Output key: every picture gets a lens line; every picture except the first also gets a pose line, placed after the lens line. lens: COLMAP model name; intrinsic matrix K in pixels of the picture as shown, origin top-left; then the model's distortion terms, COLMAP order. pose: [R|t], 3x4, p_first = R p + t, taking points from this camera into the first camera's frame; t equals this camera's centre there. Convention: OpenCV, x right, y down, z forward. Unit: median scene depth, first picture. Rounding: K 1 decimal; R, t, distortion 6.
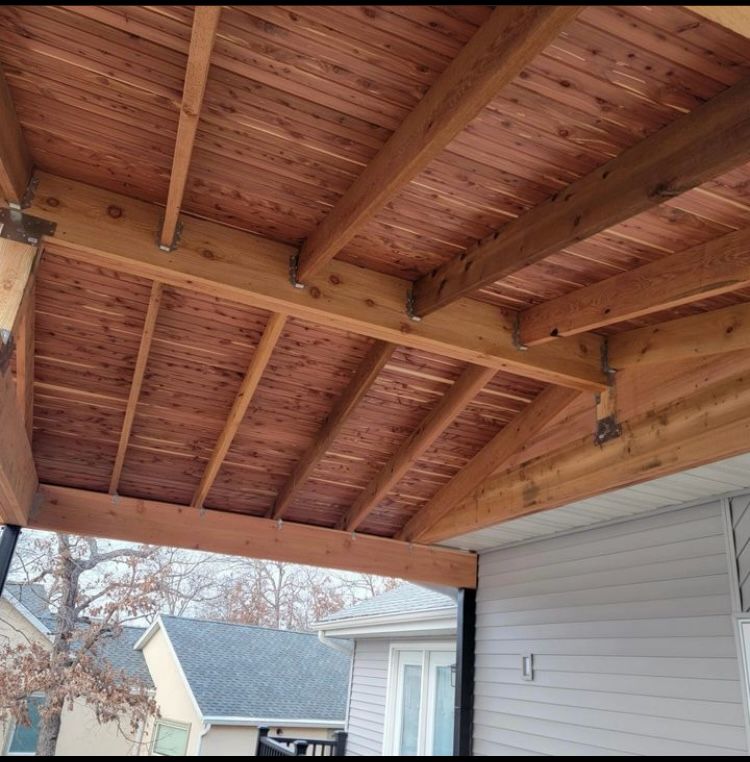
lens RADIAL K [[690.4, 0, 375.0], [0, 690.4, 381.0], [0, 0, 1]] dist [0.088157, -0.056729]
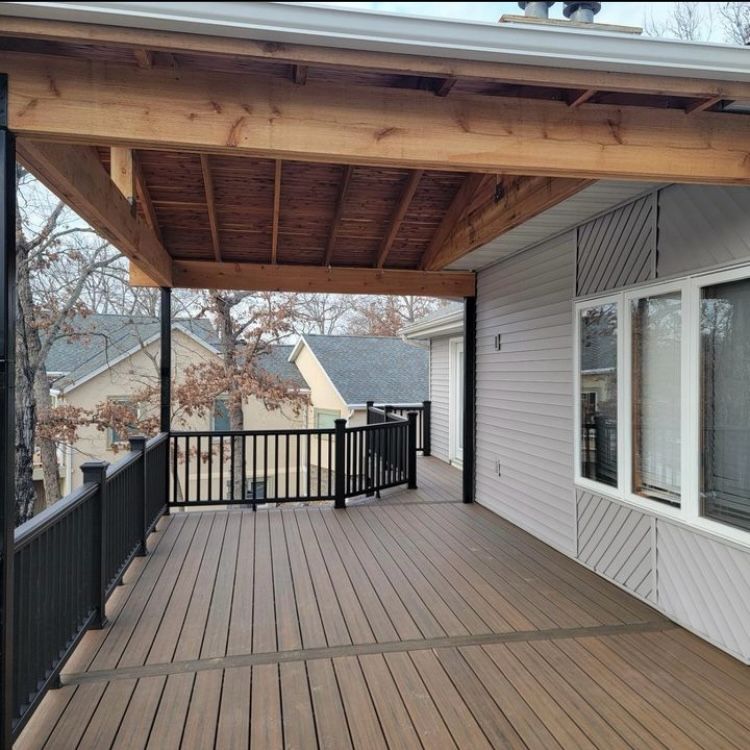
lens RADIAL K [[679.5, 0, 375.0], [0, 679.5, 375.0], [0, 0, 1]] dist [0.088157, -0.056729]
pose [[0.977119, -0.077446, -0.198091, 0.210025], [0.148104, 0.916198, 0.372353, -0.103733], [0.152653, -0.393171, 0.906705, -0.359079]]
